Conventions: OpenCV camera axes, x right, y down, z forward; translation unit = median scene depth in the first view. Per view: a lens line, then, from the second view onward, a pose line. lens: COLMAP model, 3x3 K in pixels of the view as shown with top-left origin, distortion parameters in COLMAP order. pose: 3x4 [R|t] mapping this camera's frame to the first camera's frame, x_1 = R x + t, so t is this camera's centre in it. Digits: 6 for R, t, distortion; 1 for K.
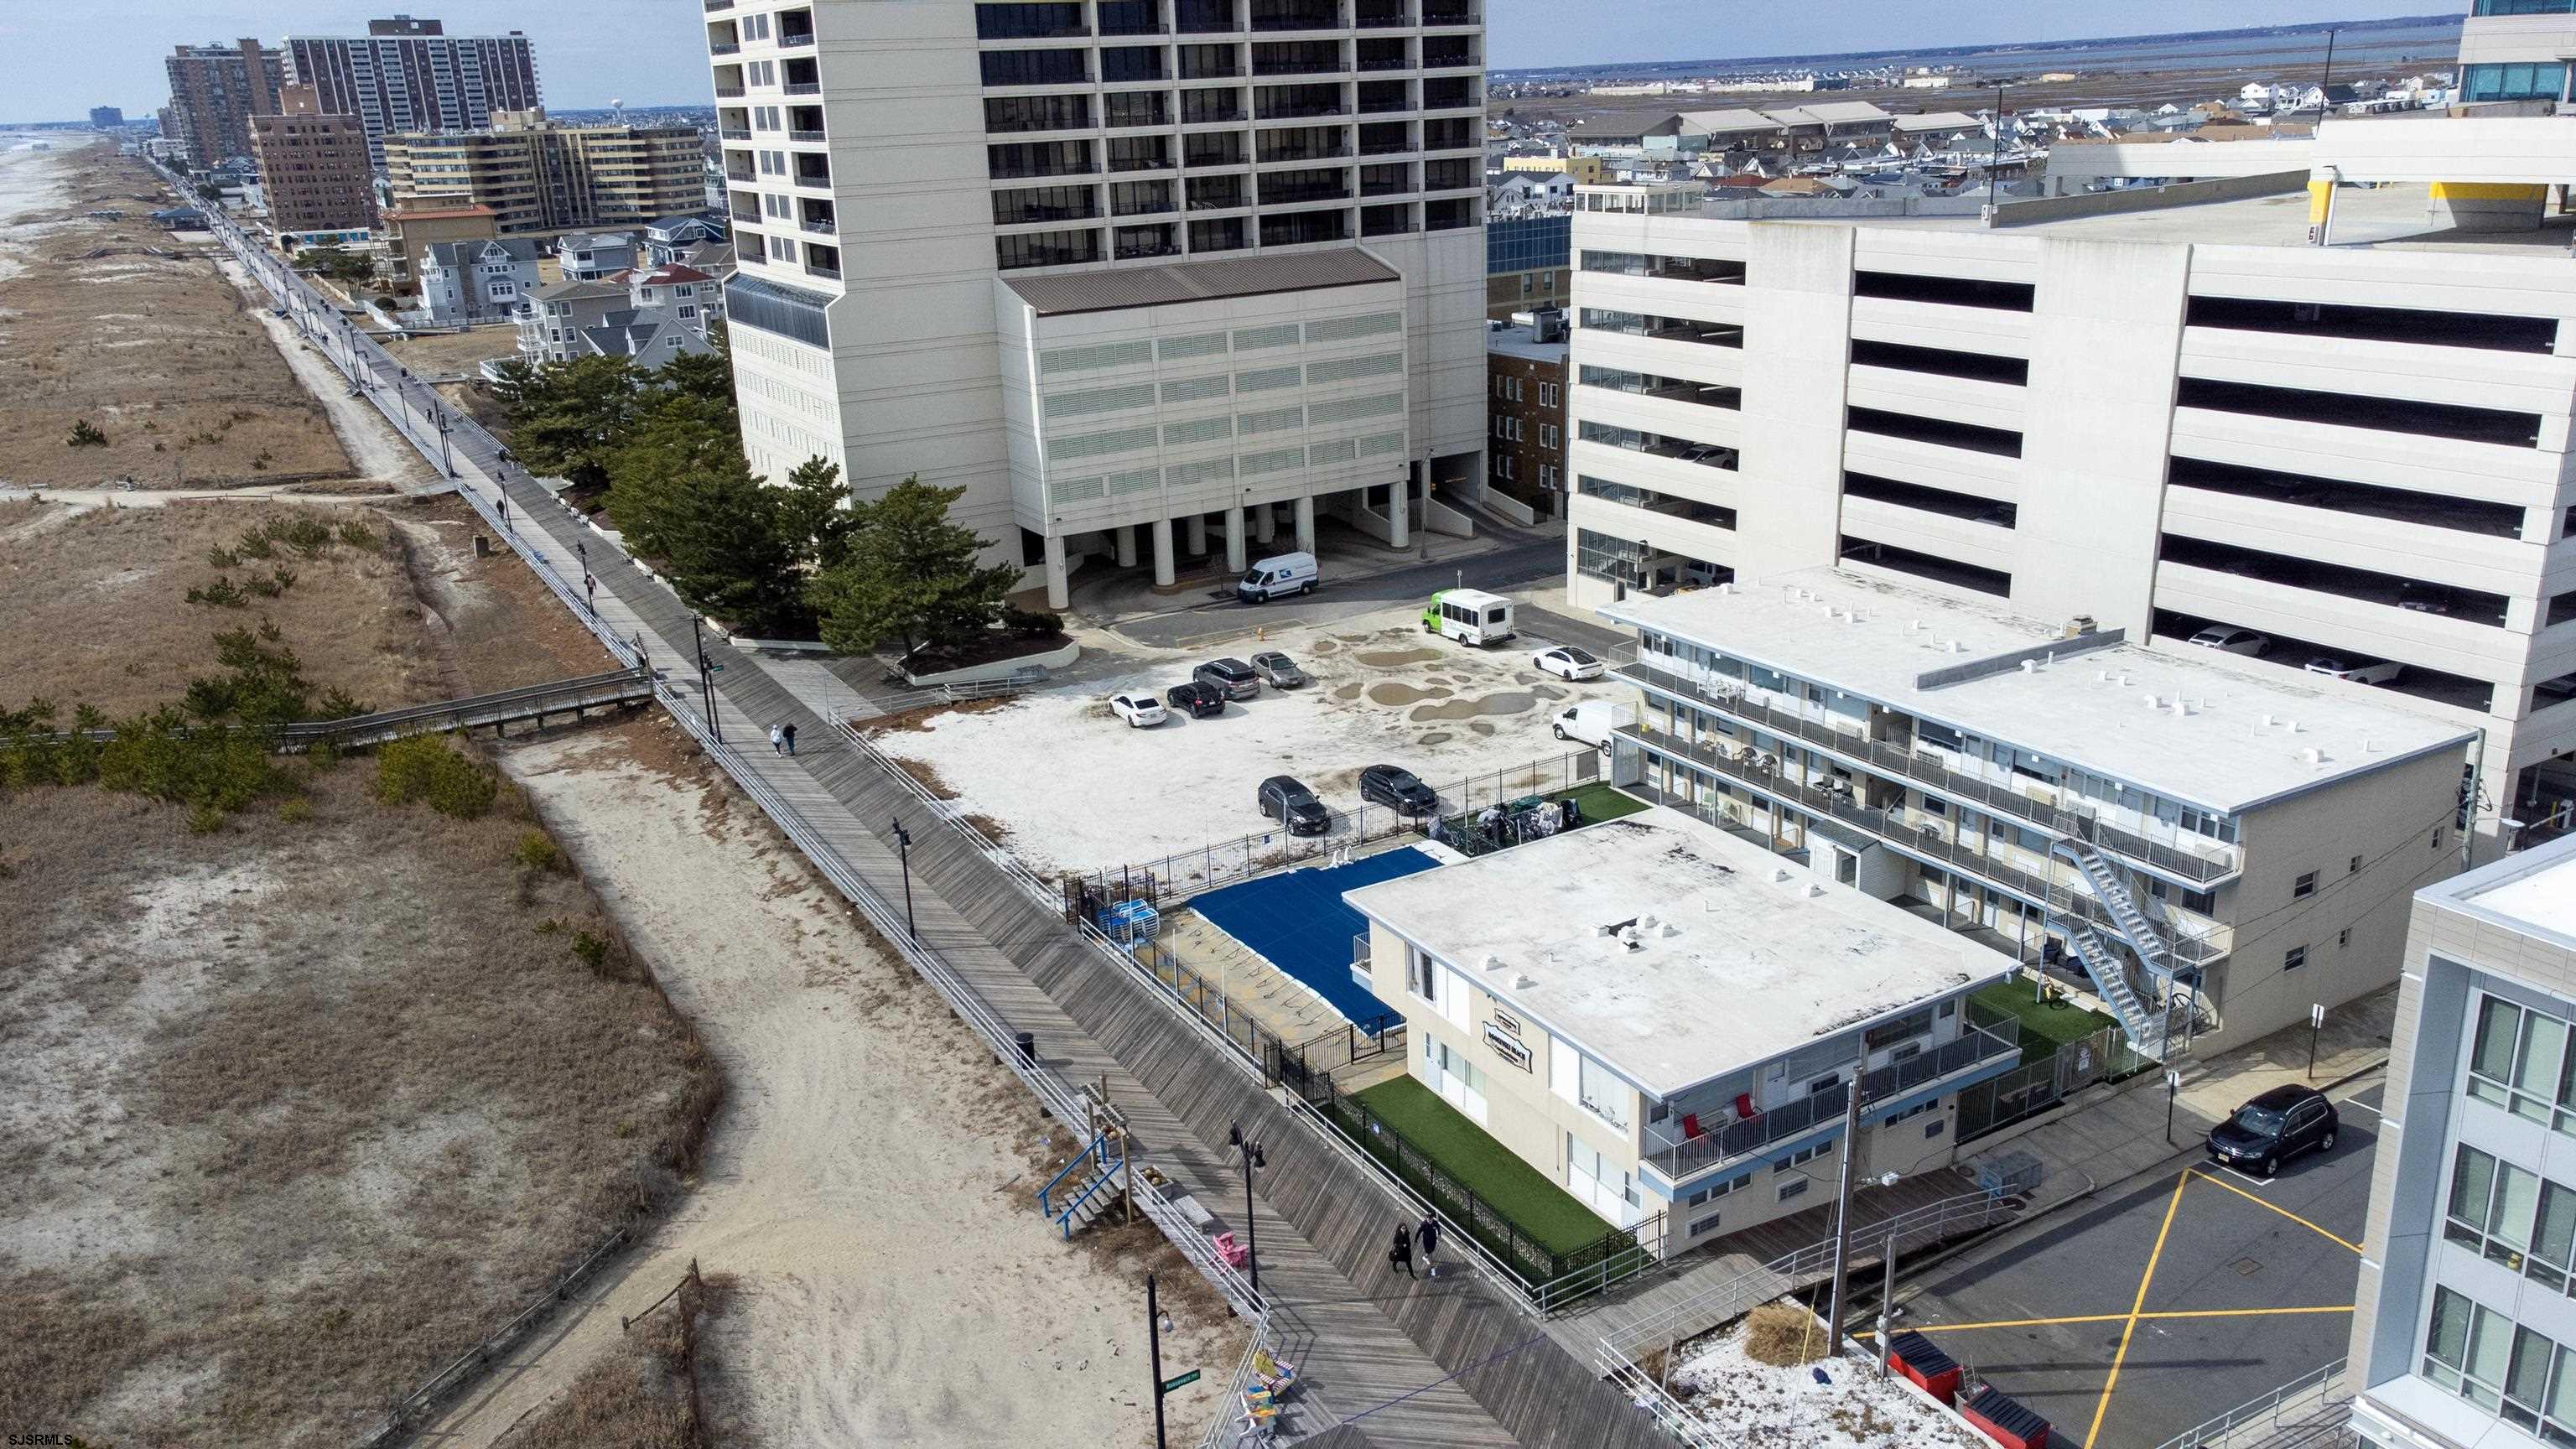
lens RADIAL K [[1882.2, 0, 1288.0], [0, 1882.2, 724.5], [0, 0, 1]] dist [0.023864, 0.033911]
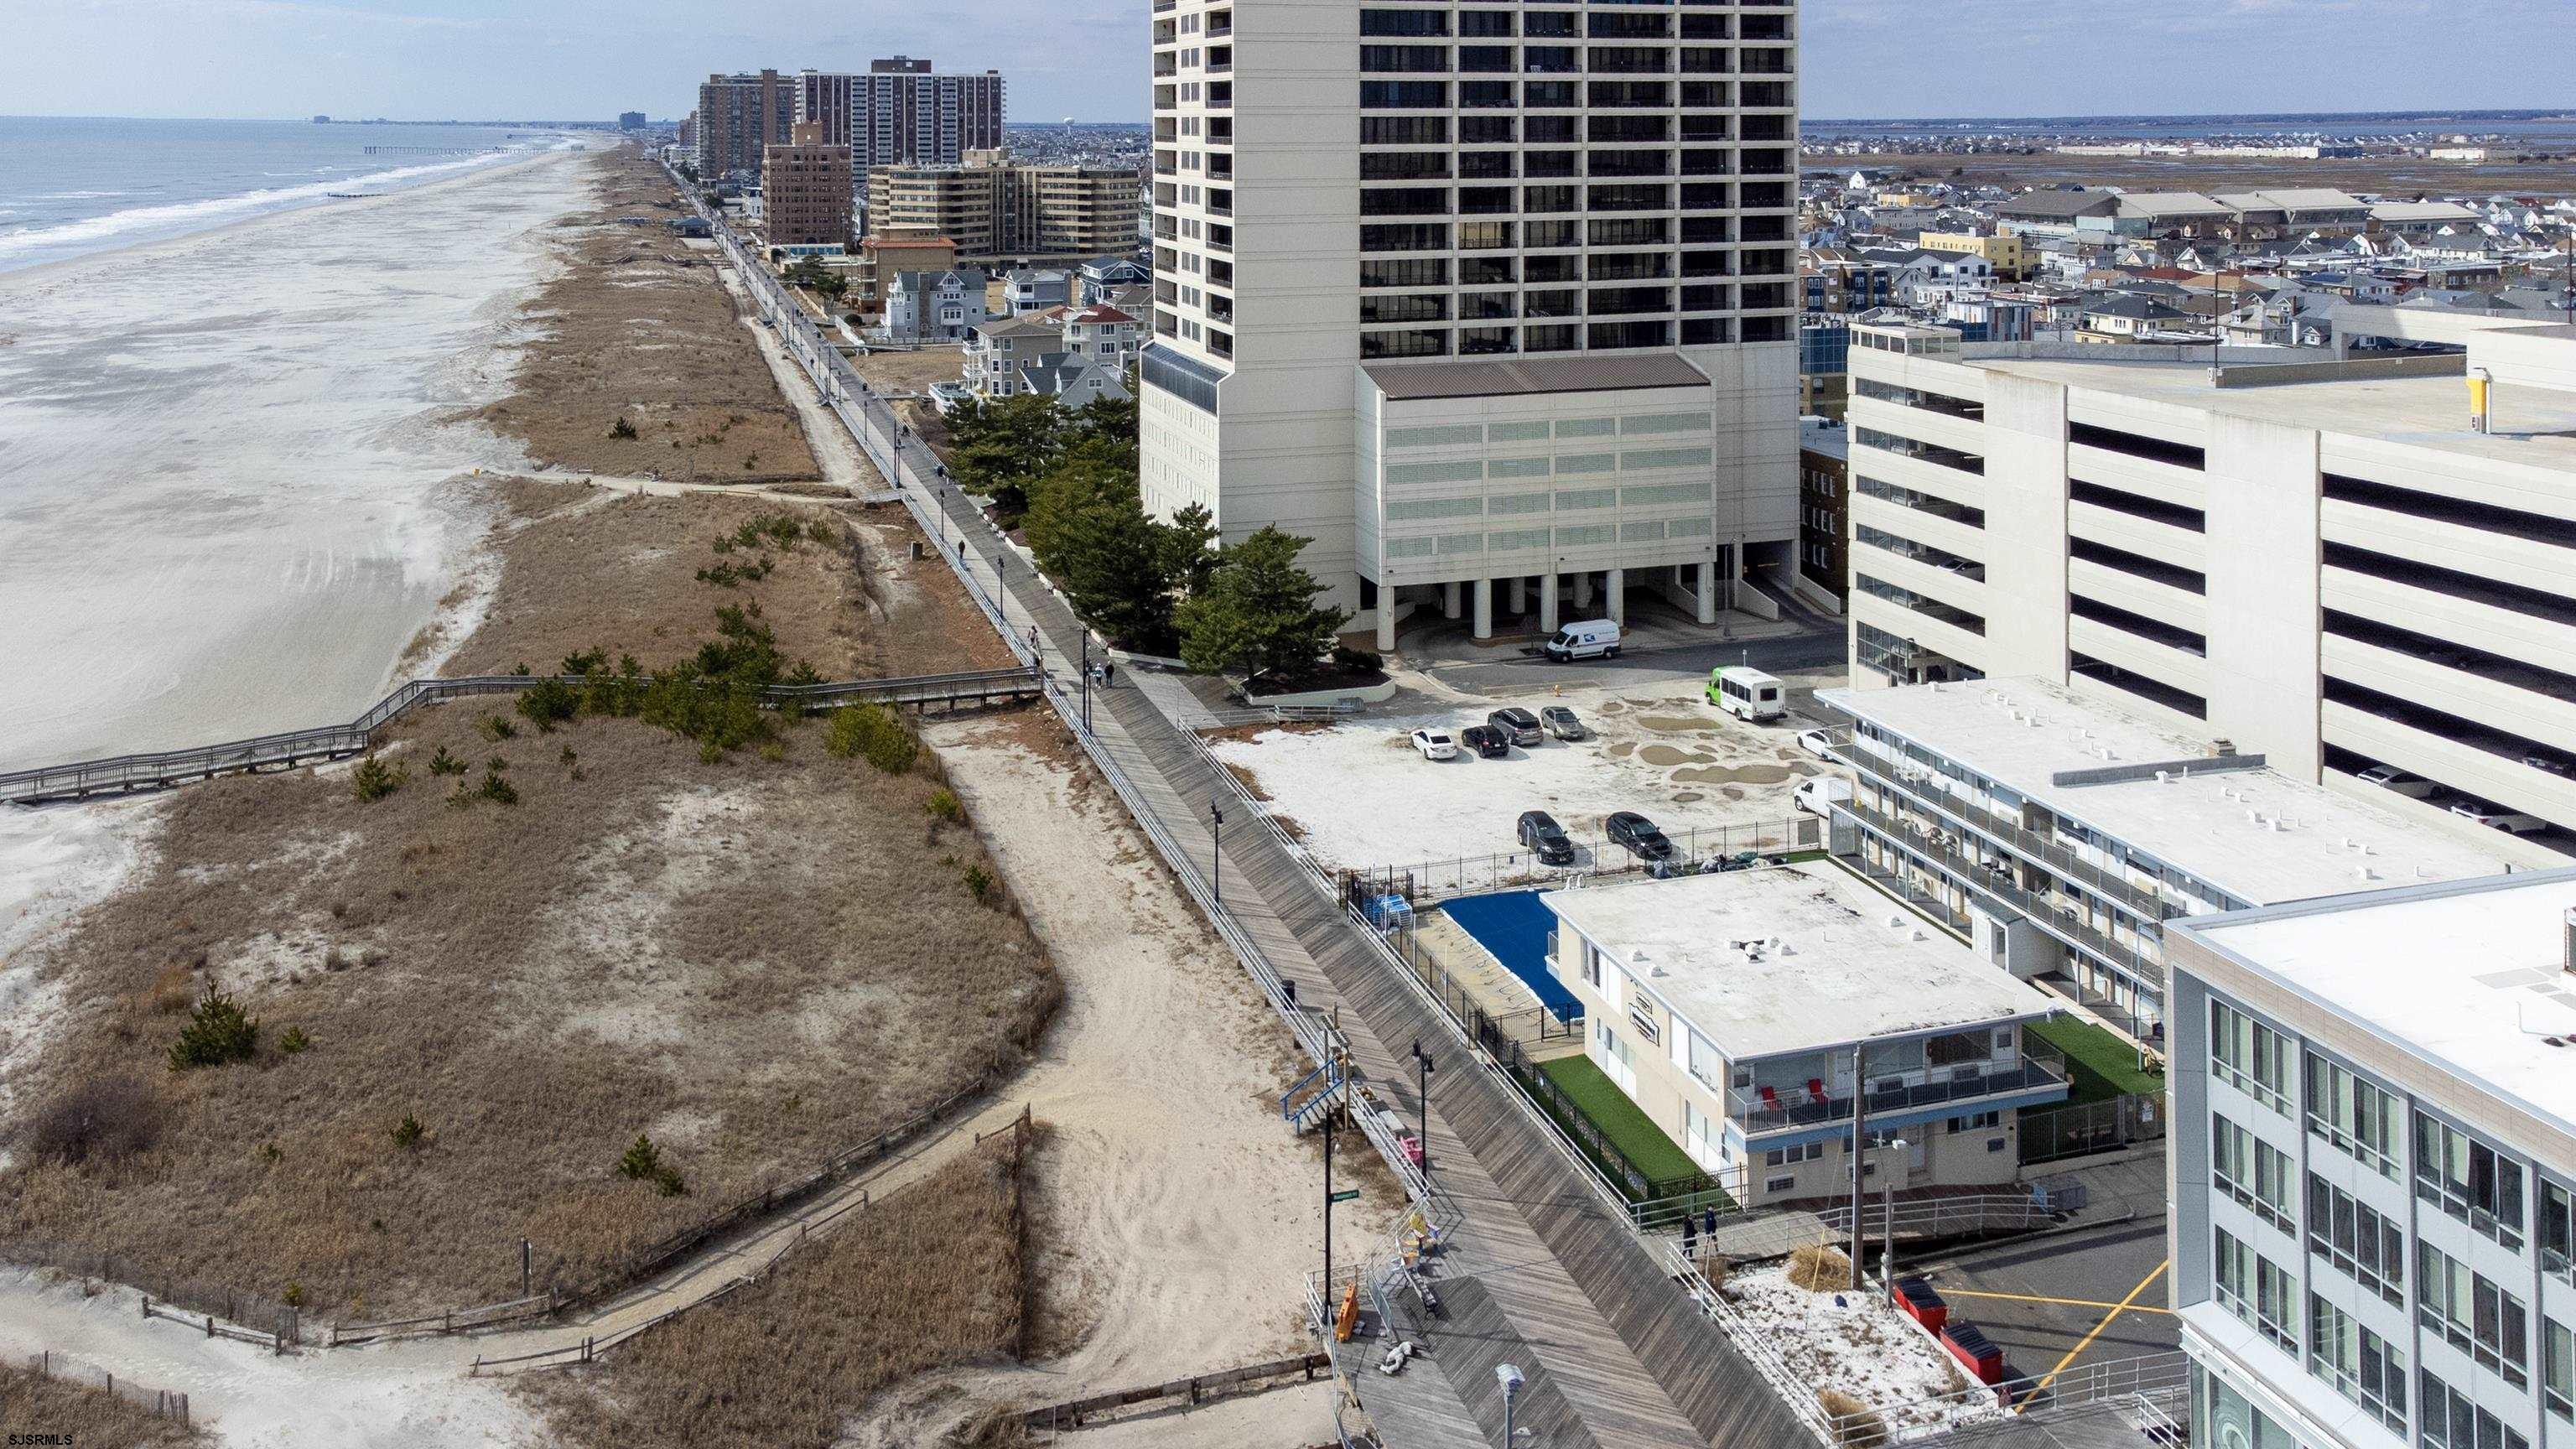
lens RADIAL K [[2000.3, 0, 1248.5], [0, 2000.3, 180.2], [0, 0, 1]] dist [0.010863, -0.016503]
pose [[0.971777, 0.041529, -0.232216, 0.077738], [-0.107594, 0.954057, -0.279639, 0.016873], [0.209934, 0.296732, 0.931600, -0.268087]]
